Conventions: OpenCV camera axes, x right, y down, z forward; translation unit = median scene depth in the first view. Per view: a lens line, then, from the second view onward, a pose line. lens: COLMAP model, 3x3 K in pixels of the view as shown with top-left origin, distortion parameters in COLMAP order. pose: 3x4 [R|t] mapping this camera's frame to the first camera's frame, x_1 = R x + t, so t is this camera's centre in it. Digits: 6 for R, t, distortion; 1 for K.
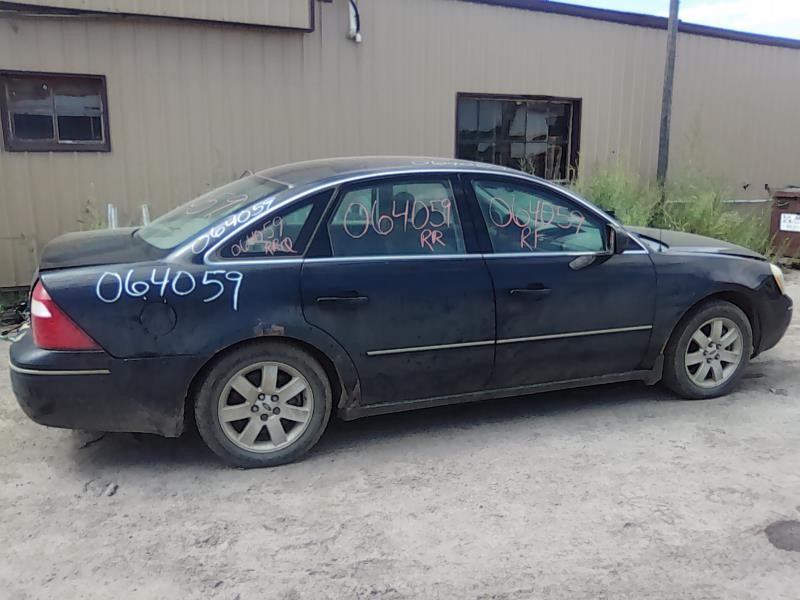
lens RADIAL K [[663.3, 0, 400.7], [0, 663.3, 301.8], [0, 0, 1]] dist [0.002044, -0.002789]
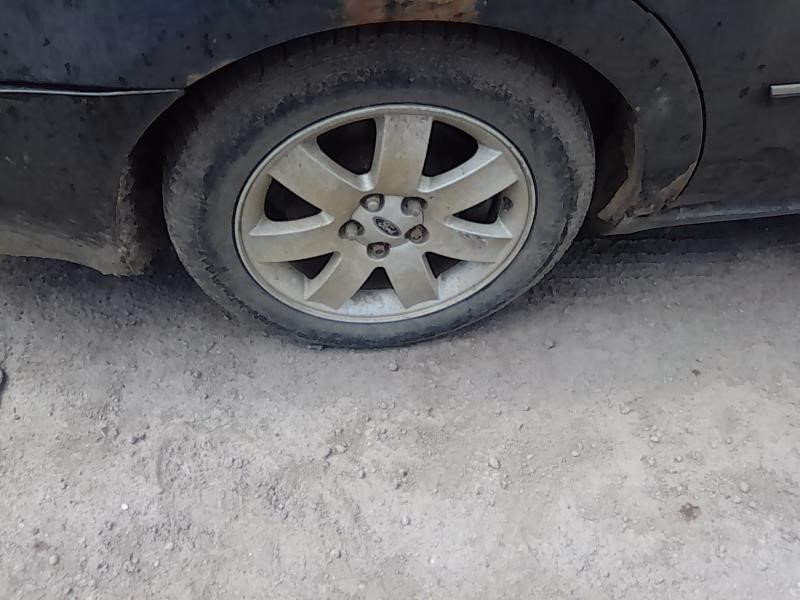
lens RADIAL K [[663.3, 0, 393.5], [0, 663.3, 299.3], [0, 0, 1]] dist [0.002044, -0.002789]
pose [[0.975423, 0.181137, -0.125455, -0.153320], [-0.053831, 0.748022, 0.661487, -0.026864], [0.213662, -0.638477, 0.739389, 0.745129]]
